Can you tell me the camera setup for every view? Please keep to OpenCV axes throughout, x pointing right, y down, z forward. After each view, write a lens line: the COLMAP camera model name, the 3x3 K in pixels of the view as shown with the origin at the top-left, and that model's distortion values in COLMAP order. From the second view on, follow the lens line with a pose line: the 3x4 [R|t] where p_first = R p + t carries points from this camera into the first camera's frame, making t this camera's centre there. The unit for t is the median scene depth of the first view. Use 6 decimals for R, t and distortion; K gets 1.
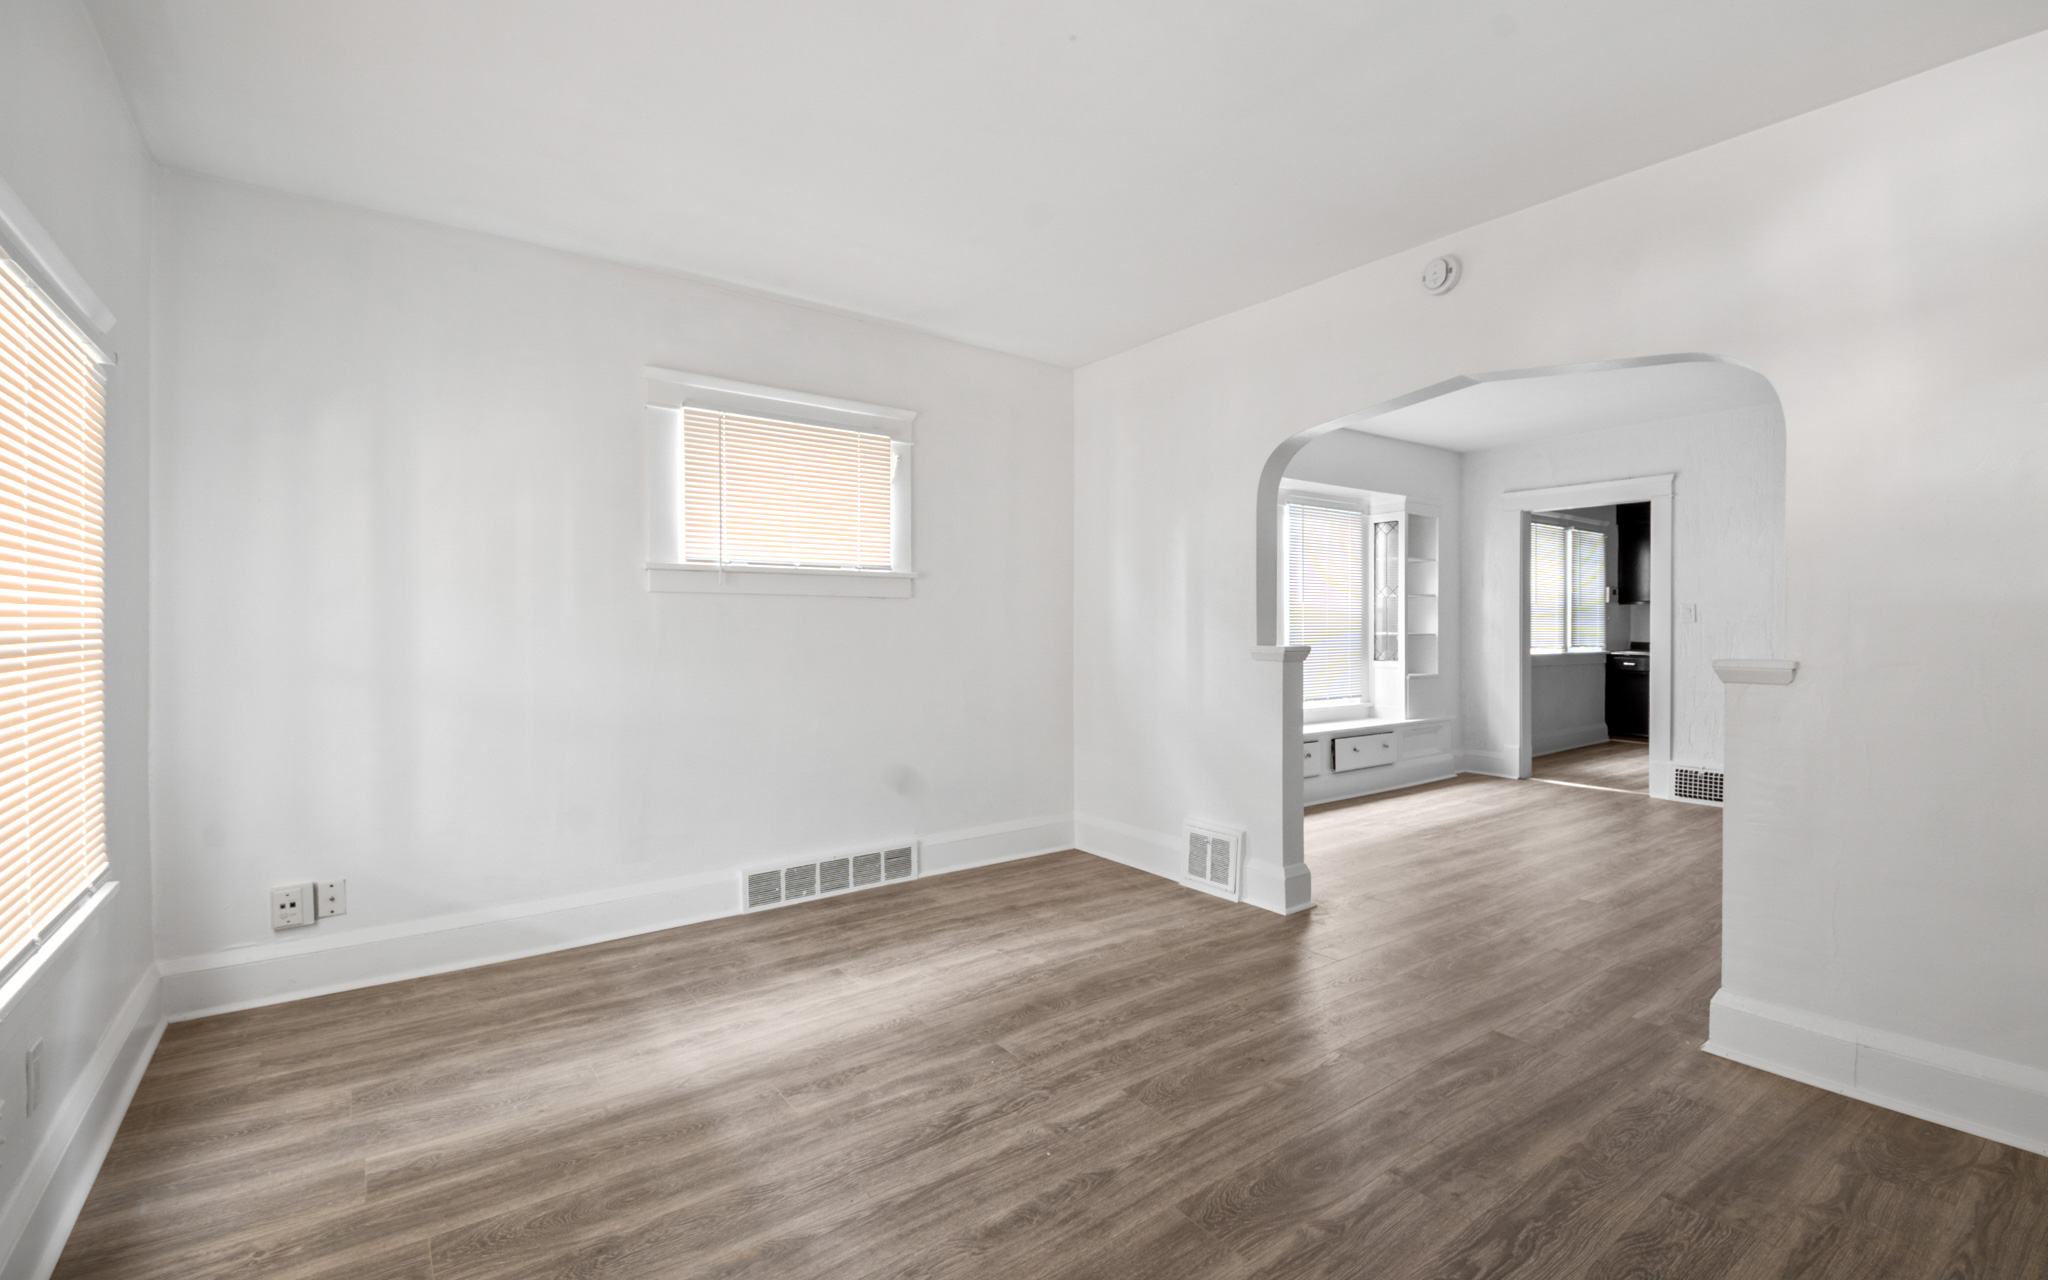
lens RADIAL K [[885.1, 0, 1038.6], [0, 885.1, 643.2], [0, 0, 1]] dist [-0.003644, 0.000191]
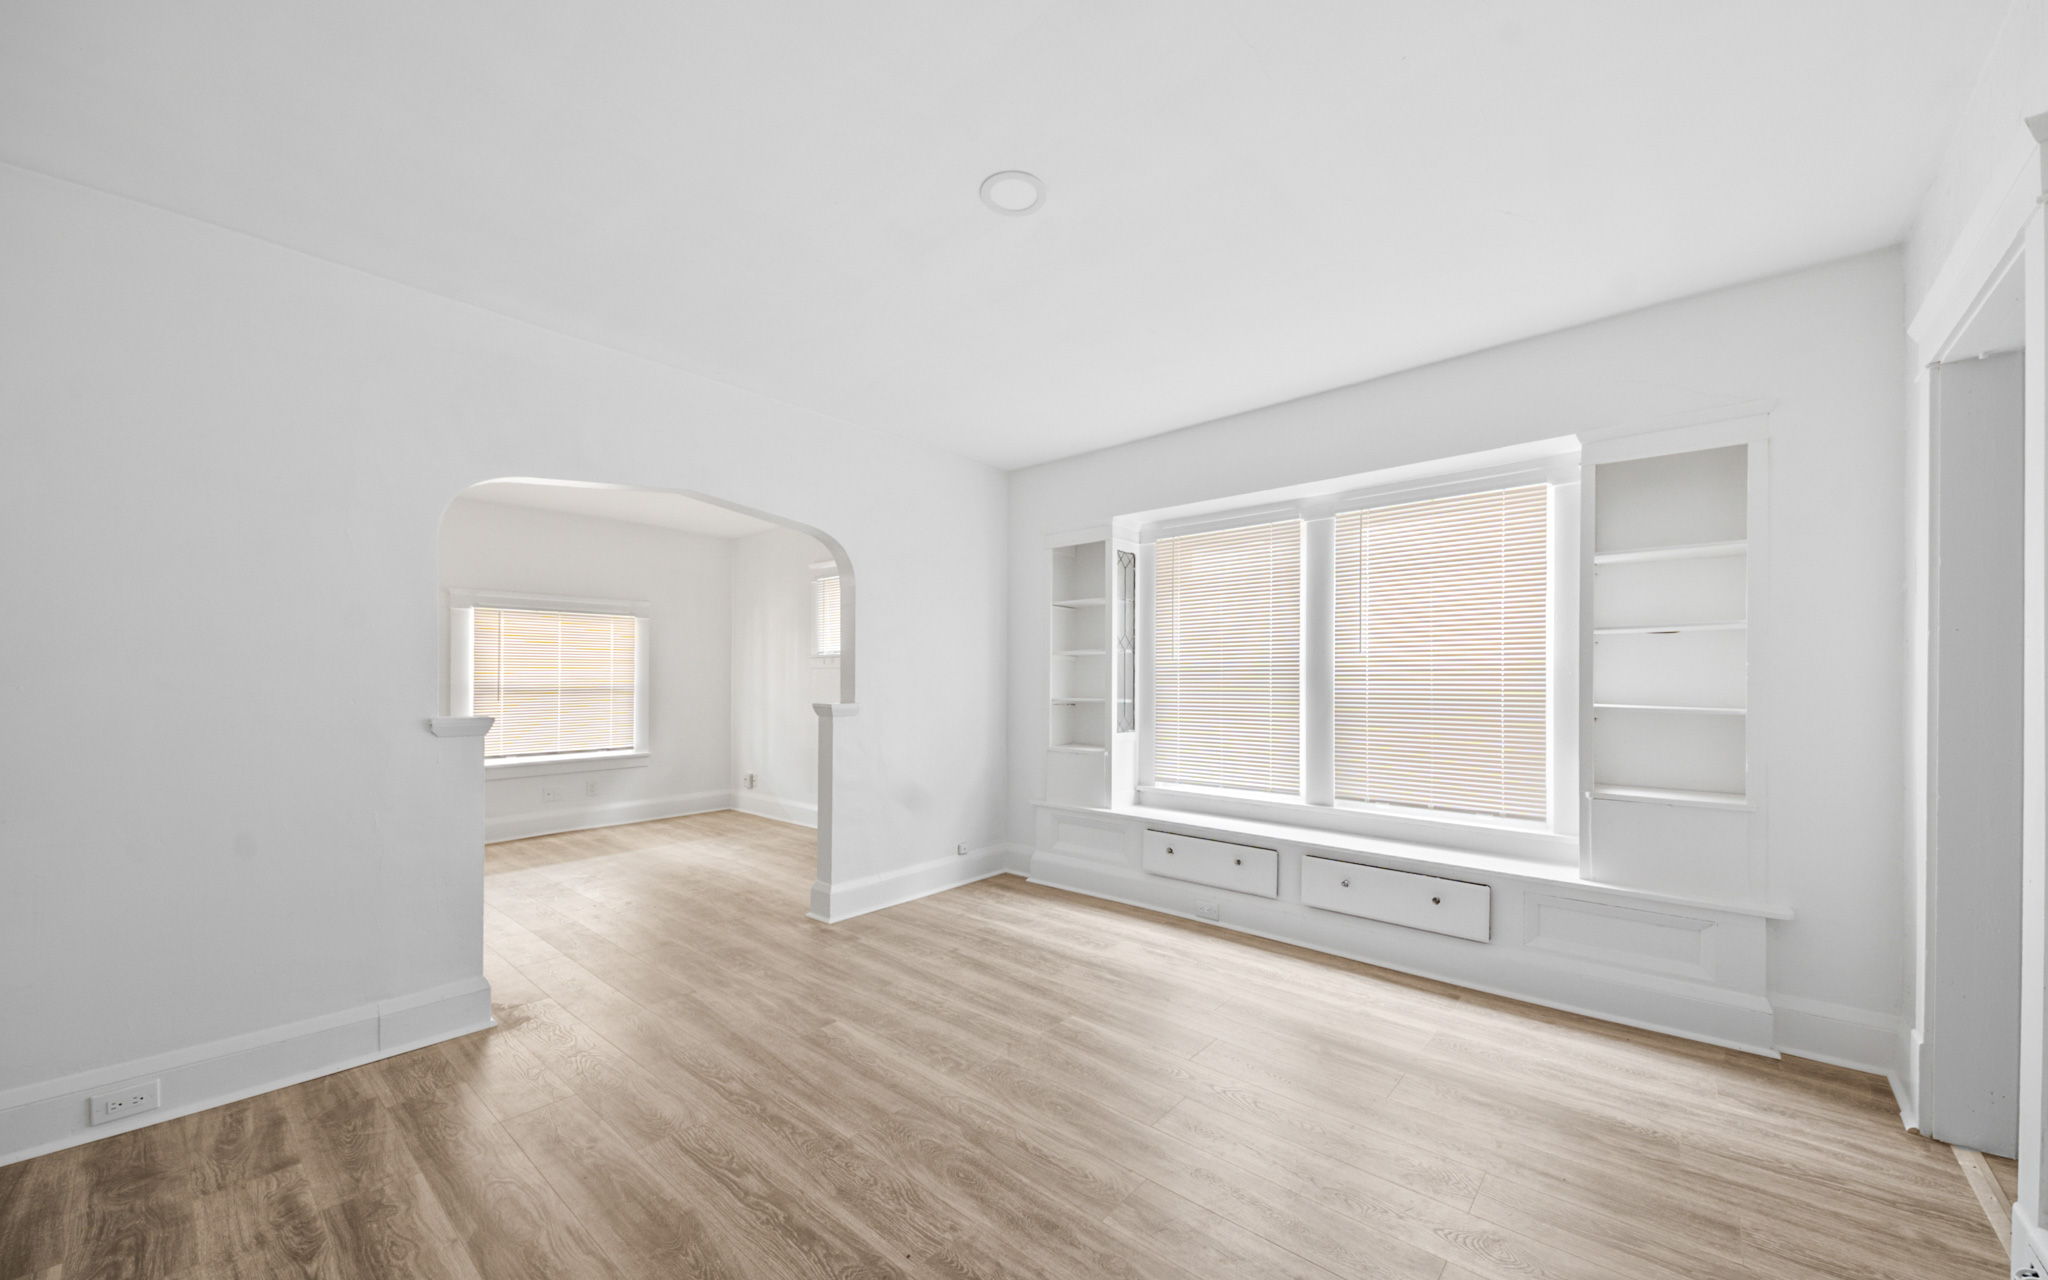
lens RADIAL K [[771.2, 0, 1078.7], [0, 771.2, 684.9], [0, 0, 1]] dist [0.010373, 0.000339]
pose [[0.232316, 0.005344, -0.972626, 1.361485], [-0.020828, 0.999783, 0.000518, -0.030782], [0.972417, 0.020138, 0.232377, 1.051537]]
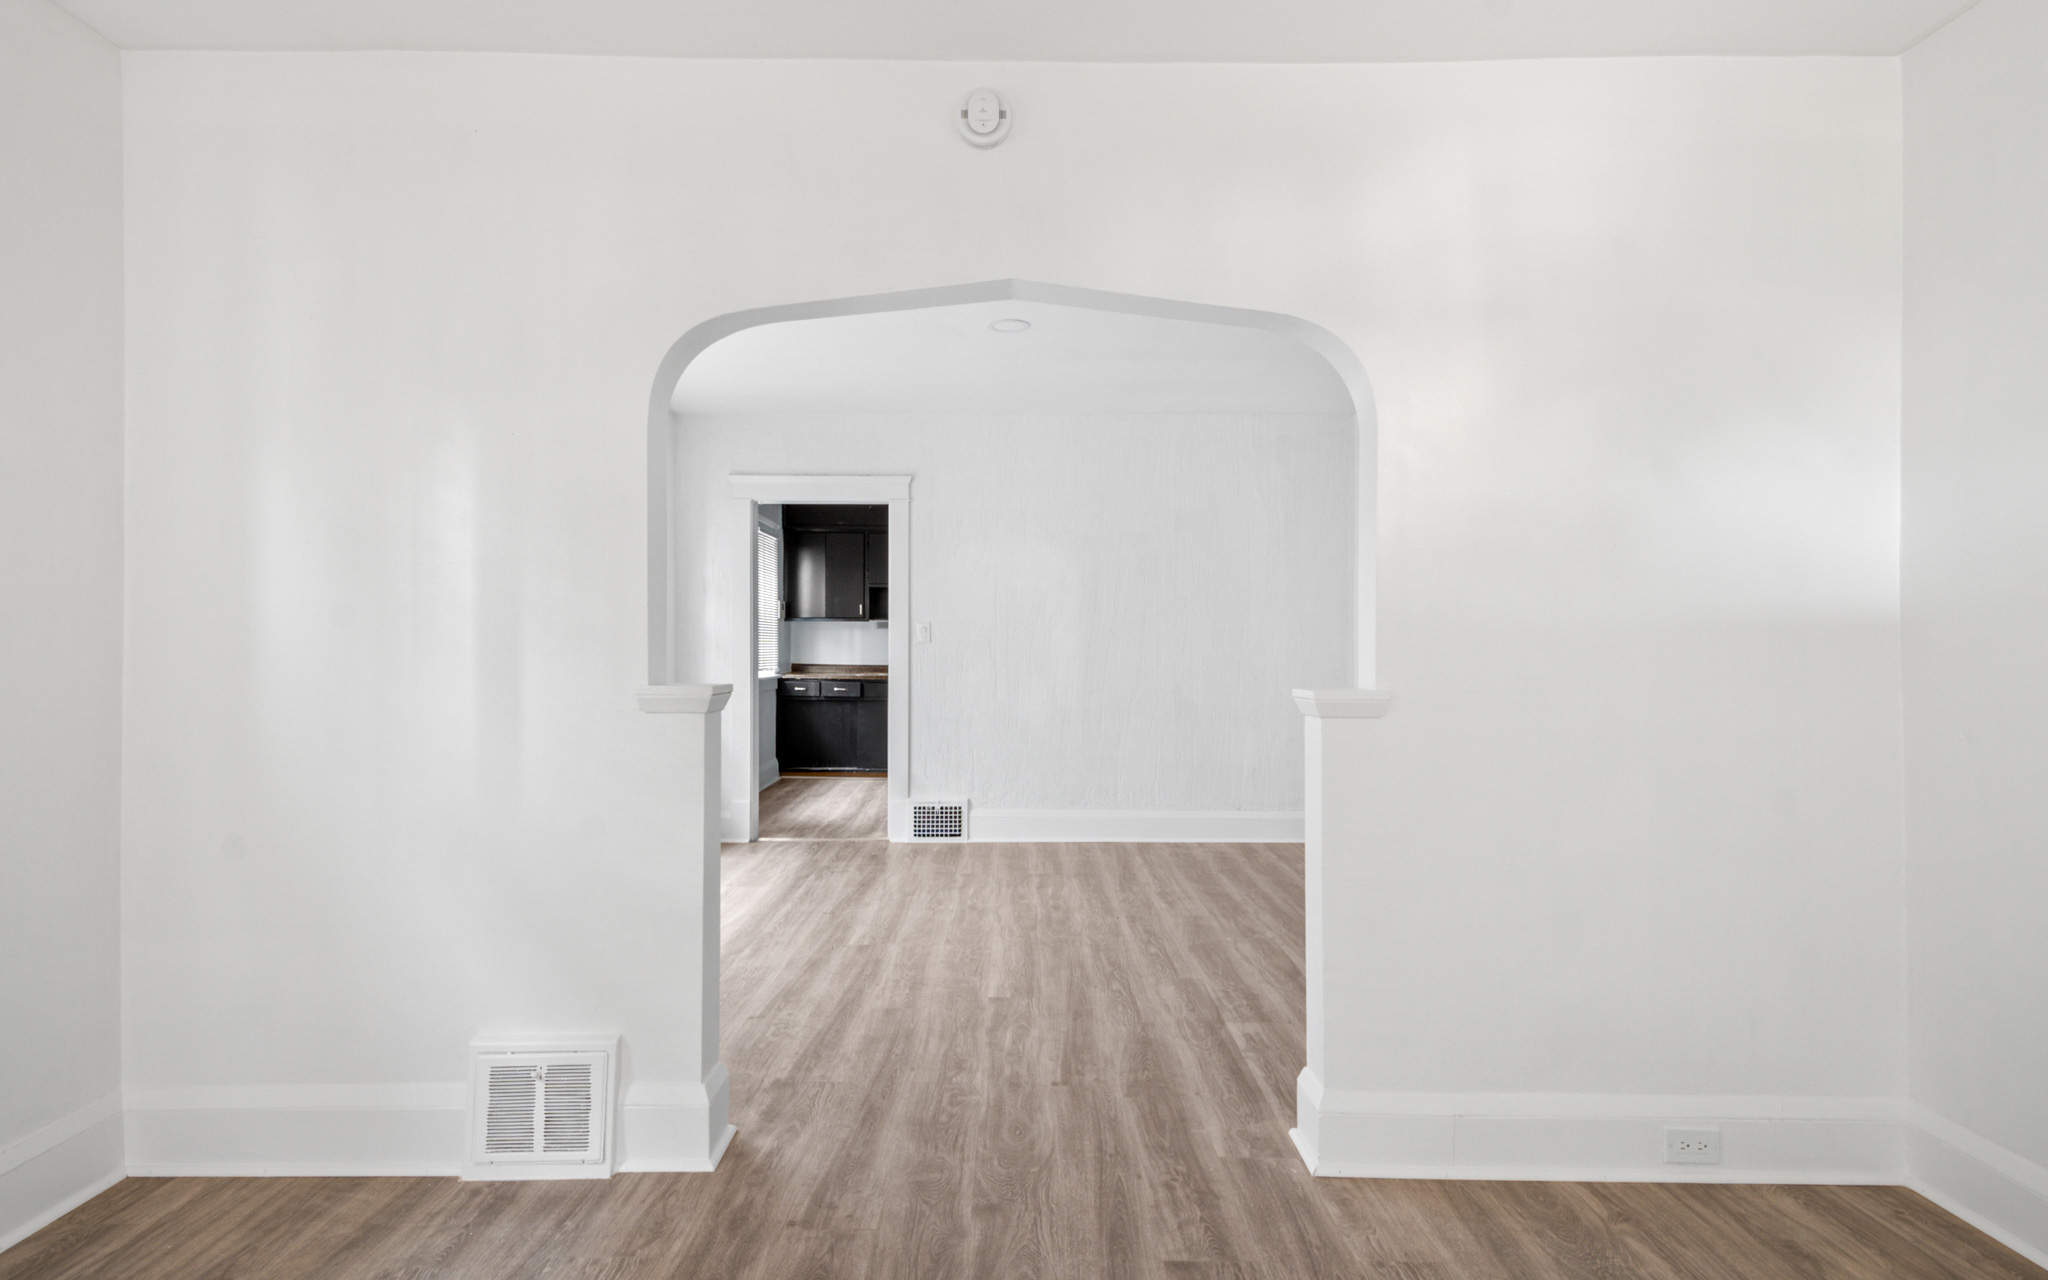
lens RADIAL K [[1086.0, 0, 997.3], [0, 1086.0, 639.2], [0, 0, 1]] dist [0.036779, -0.002157]
pose [[0.612513, 0.003679, 0.790452, -0.148080], [0.015295, 0.999747, -0.016505, -0.011363], [-0.790312, 0.022200, 0.612302, 0.405163]]
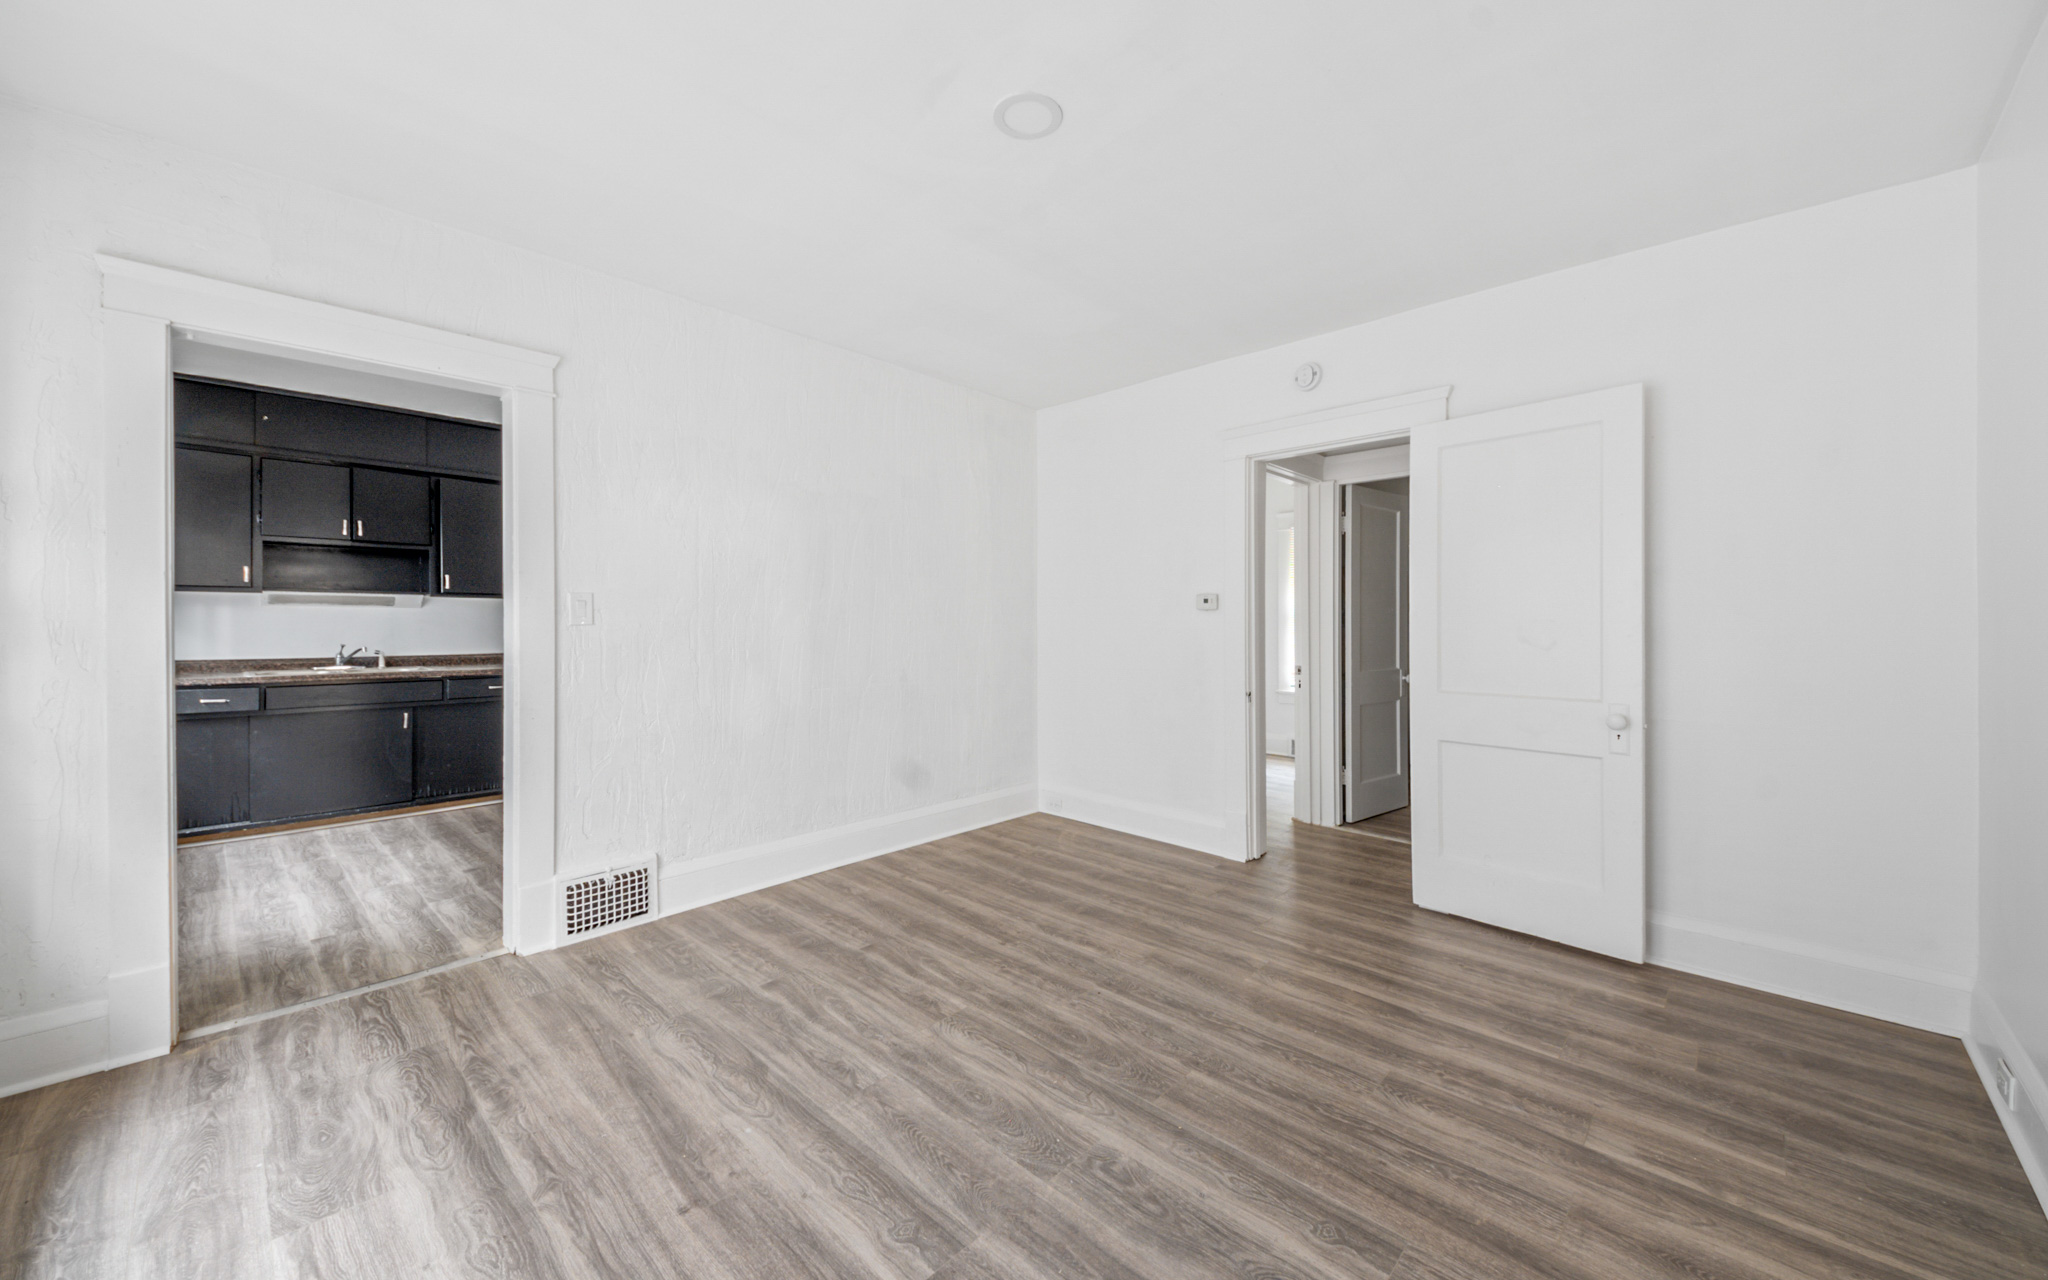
lens RADIAL K [[771.2, 0, 1063.3], [0, 771.2, 628.4], [0, 0, 1]] dist [0.010373, 0.000339]
pose [[-0.178039, -0.006314, 0.984003, 0.282220], [0.022189, 0.999699, 0.010430, -0.030207], [-0.983773, 0.023691, -0.177845, 1.205982]]
